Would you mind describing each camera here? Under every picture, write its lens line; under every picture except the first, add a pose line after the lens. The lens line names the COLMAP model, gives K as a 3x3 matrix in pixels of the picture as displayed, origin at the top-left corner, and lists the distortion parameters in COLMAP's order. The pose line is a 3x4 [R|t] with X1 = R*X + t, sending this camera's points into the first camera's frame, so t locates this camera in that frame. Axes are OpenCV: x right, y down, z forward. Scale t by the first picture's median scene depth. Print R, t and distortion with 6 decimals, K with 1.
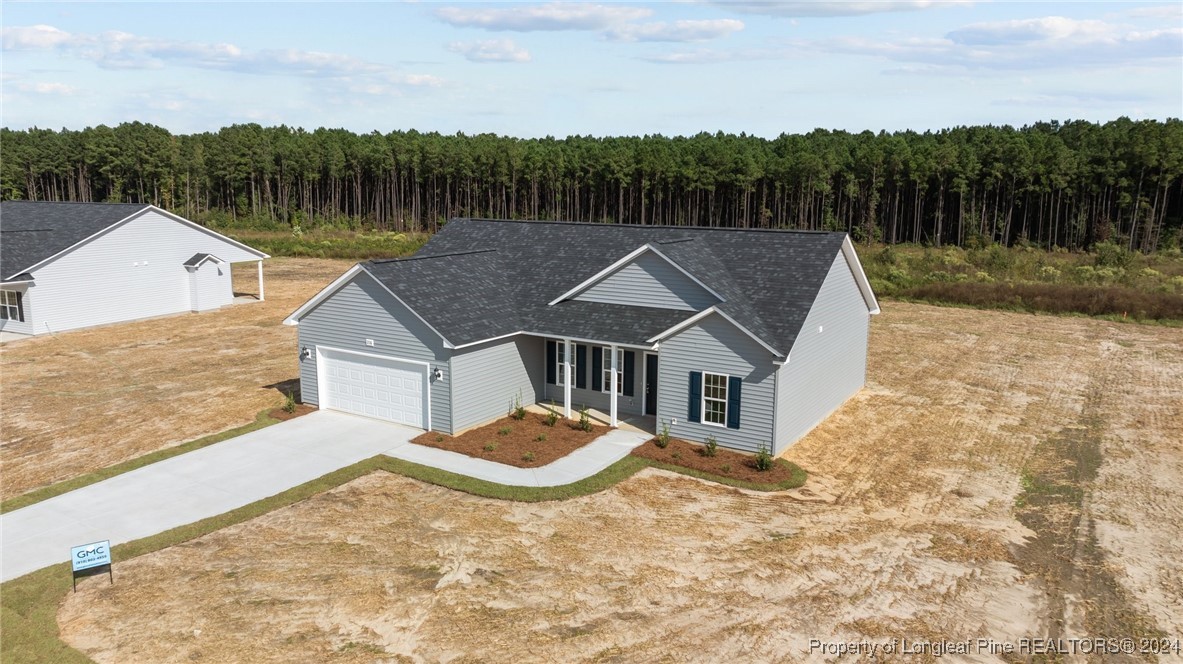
lens RADIAL K [[835.6, 0, 594.4], [0, 835.6, 330.9], [0, 0, 1]] dist [-0.038428, 0.035936]
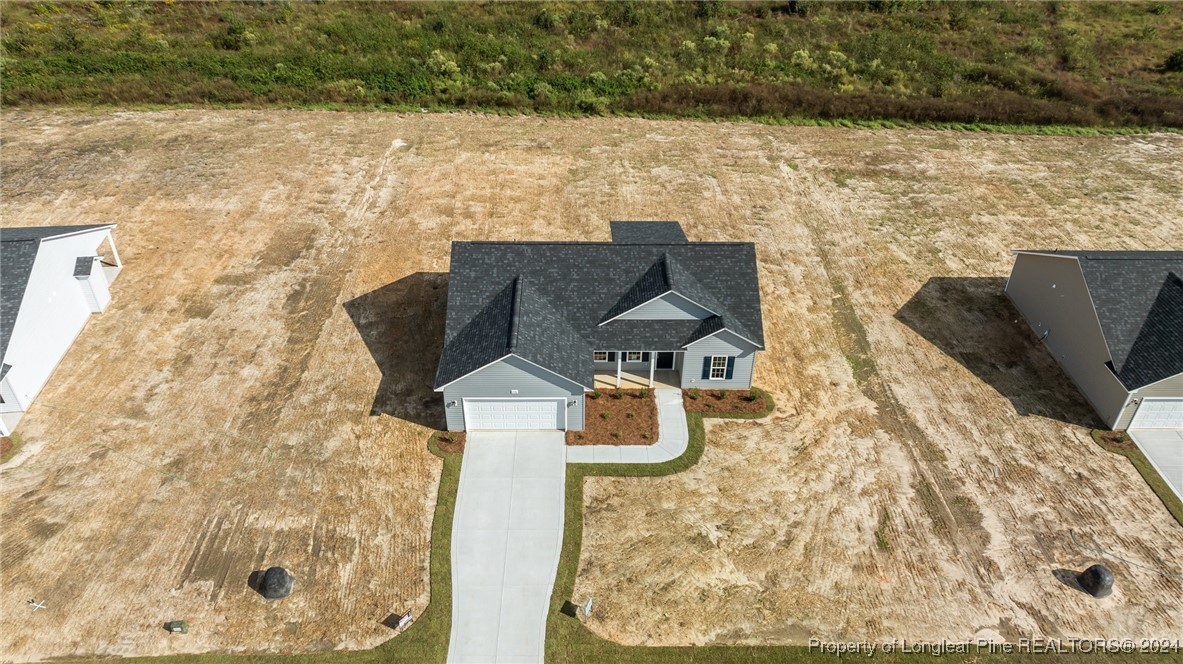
lens RADIAL K [[835.6, 0, 594.4], [0, 835.6, 330.9], [0, 0, 1]] dist [-0.038428, 0.035936]
pose [[0.844426, -0.304257, 0.440876, -0.881915], [0.087719, 0.890466, 0.446516, -0.844729], [-0.528441, -0.338377, 0.778622, -0.248048]]
